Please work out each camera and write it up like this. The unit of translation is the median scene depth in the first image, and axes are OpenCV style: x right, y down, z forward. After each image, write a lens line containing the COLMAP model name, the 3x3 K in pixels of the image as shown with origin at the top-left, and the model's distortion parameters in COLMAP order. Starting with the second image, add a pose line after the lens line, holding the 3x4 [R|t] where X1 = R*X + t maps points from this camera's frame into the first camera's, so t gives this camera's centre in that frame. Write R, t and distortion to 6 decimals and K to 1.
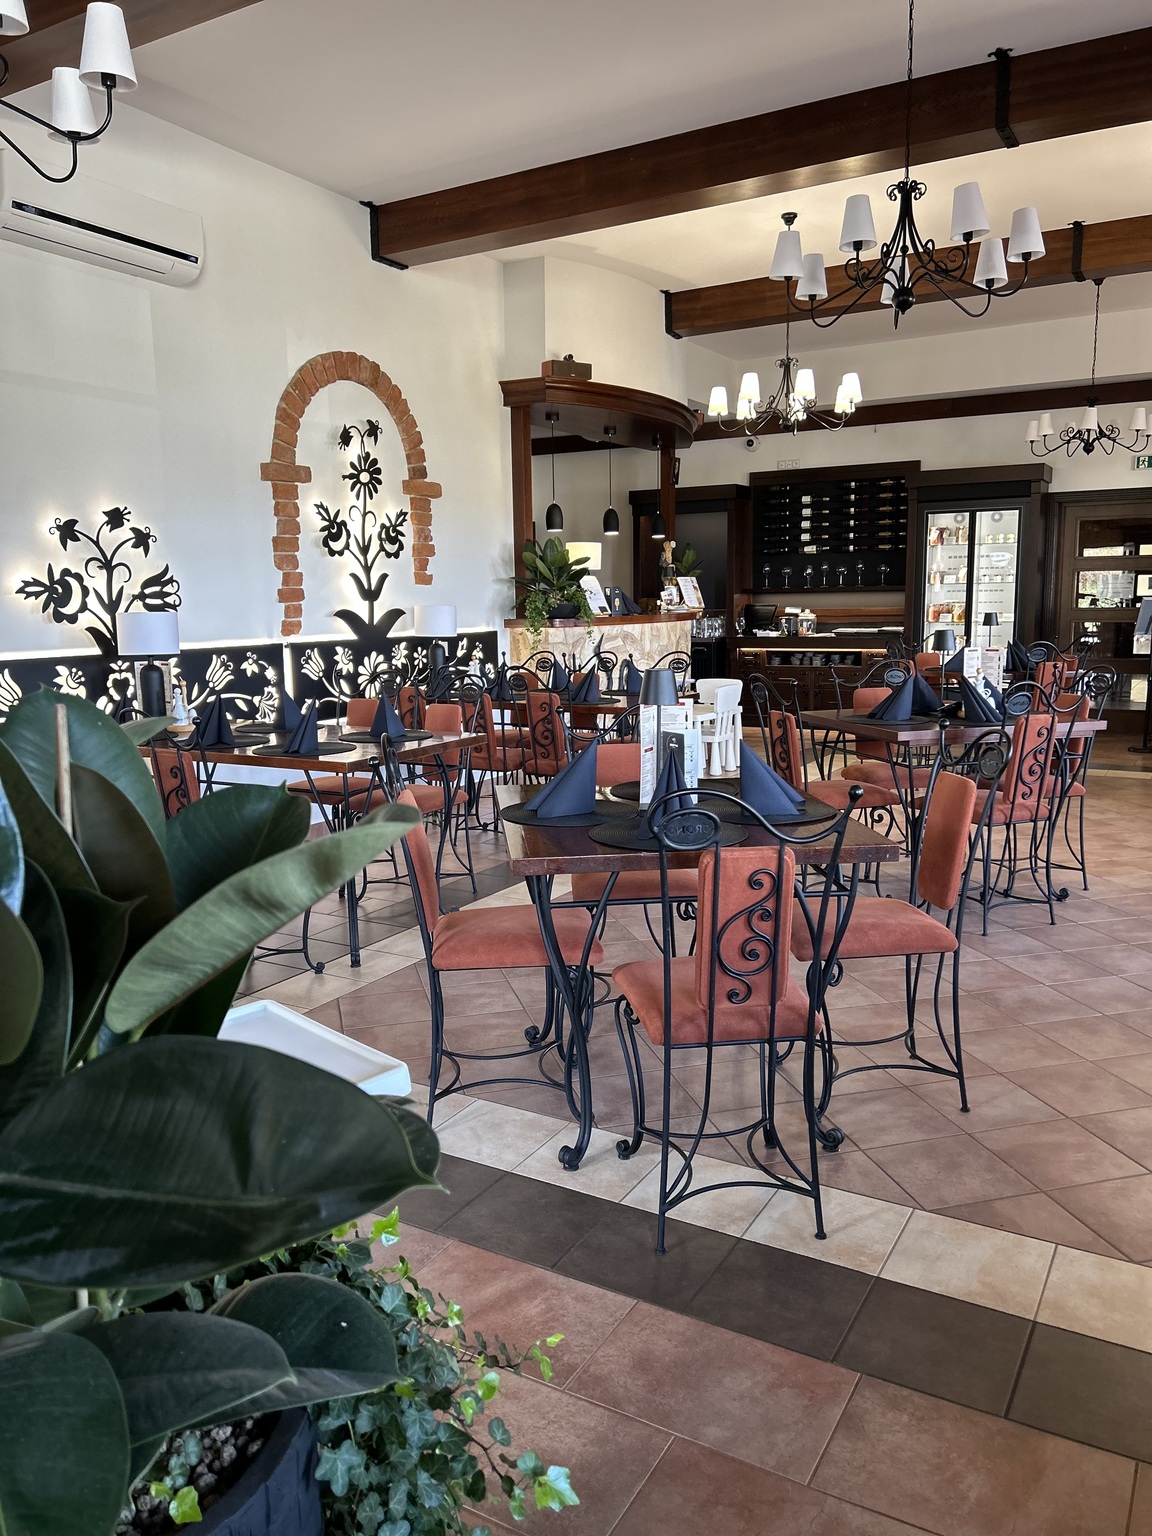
lens RADIAL K [[1129.6, 0, 578.8], [0, 1129.6, 766.0], [0, 0, 1]] dist [0.052093, -0.077967]
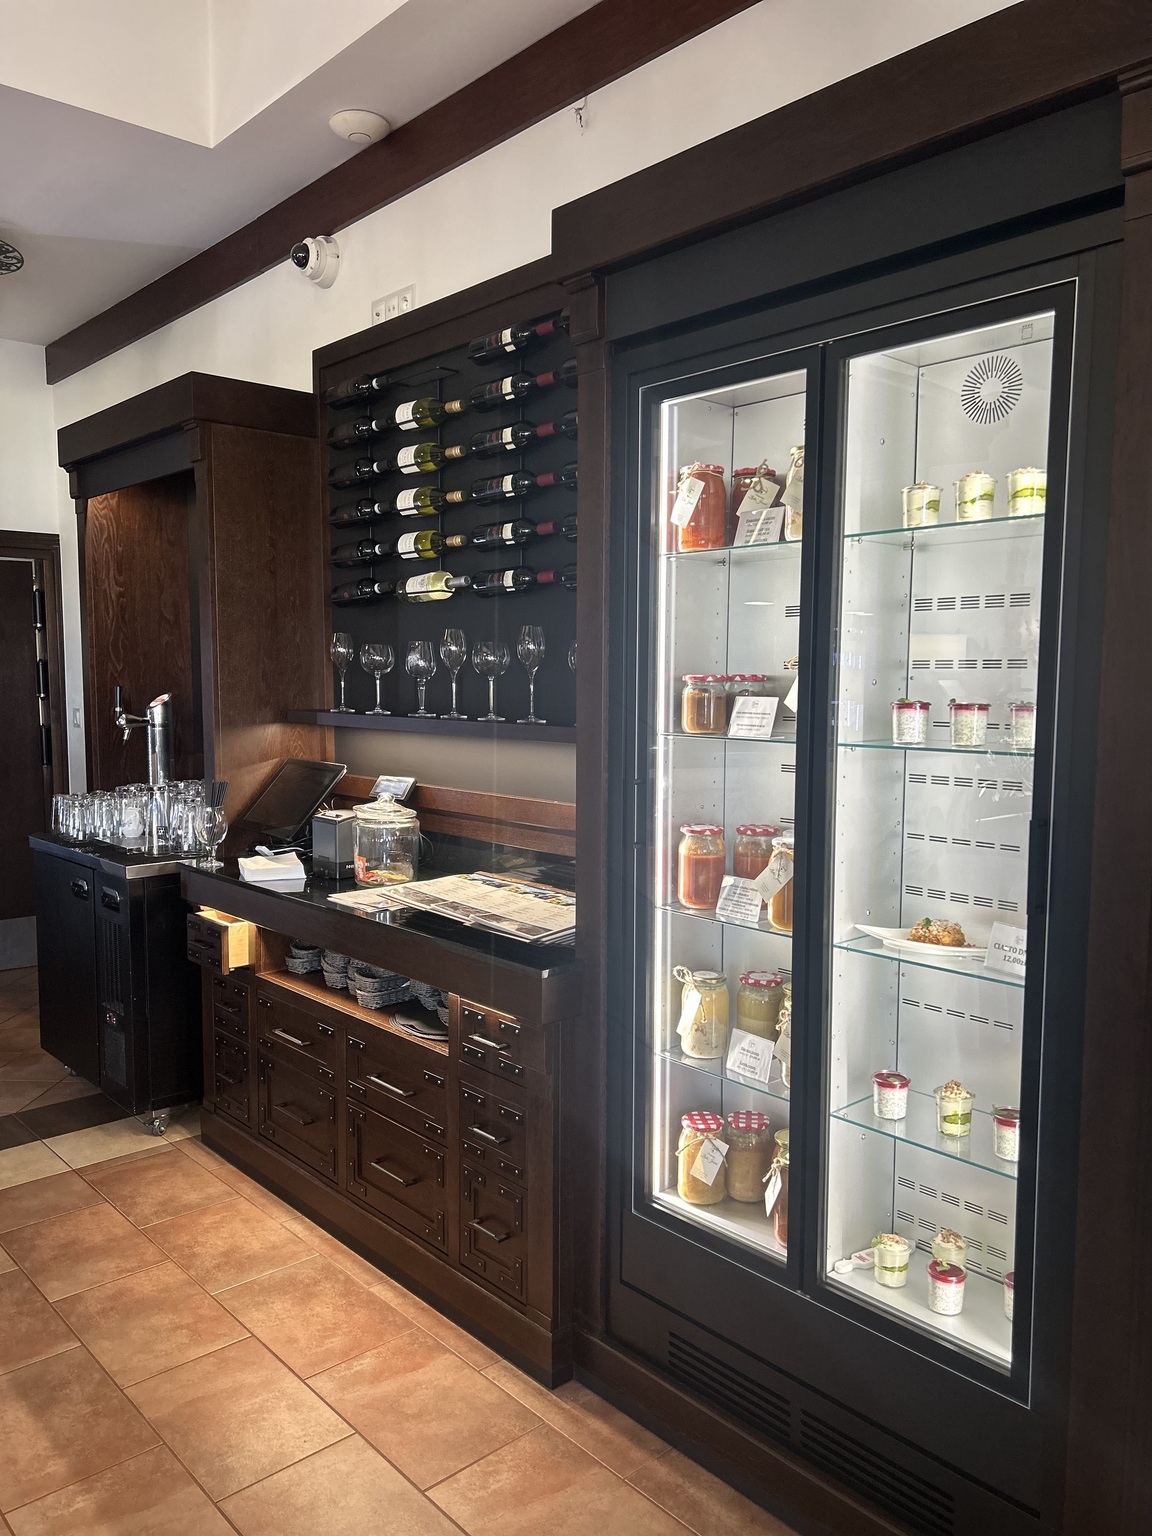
lens RADIAL K [[1162.1, 0, 576.0], [0, 1162.1, 768.0], [0, 0, 1]] dist [0.056416, -0.063435]
pose [[0.947756, 0.041804, -0.316245, 0.618089], [-0.062776, 0.996432, -0.056416, -0.241194], [0.312758, 0.073321, 0.946999, 1.354057]]
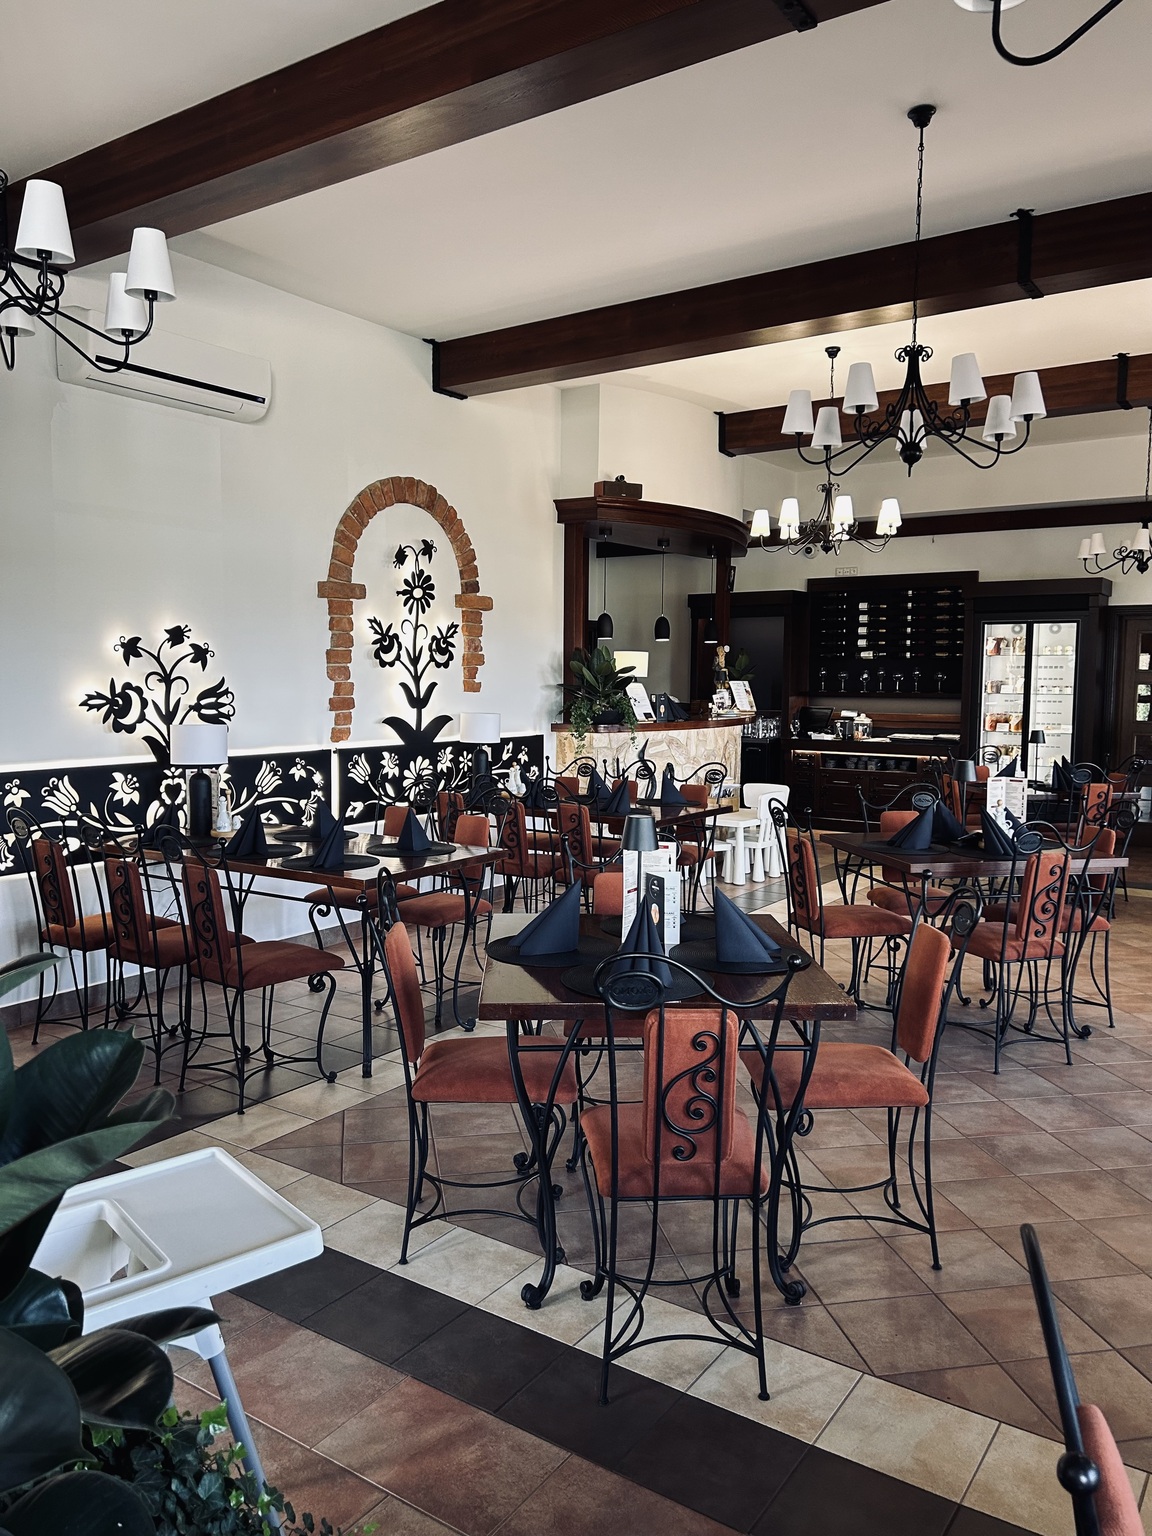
lens RADIAL K [[1123.9, 0, 576.0], [0, 1123.9, 768.0], [0, 0, 1]] dist [0.066570, -0.082578]
pose [[0.996808, 0.029366, -0.074239, 0.043484], [-0.034170, 0.997346, -0.064284, -0.031035], [0.072154, 0.066616, 0.995166, -0.024158]]
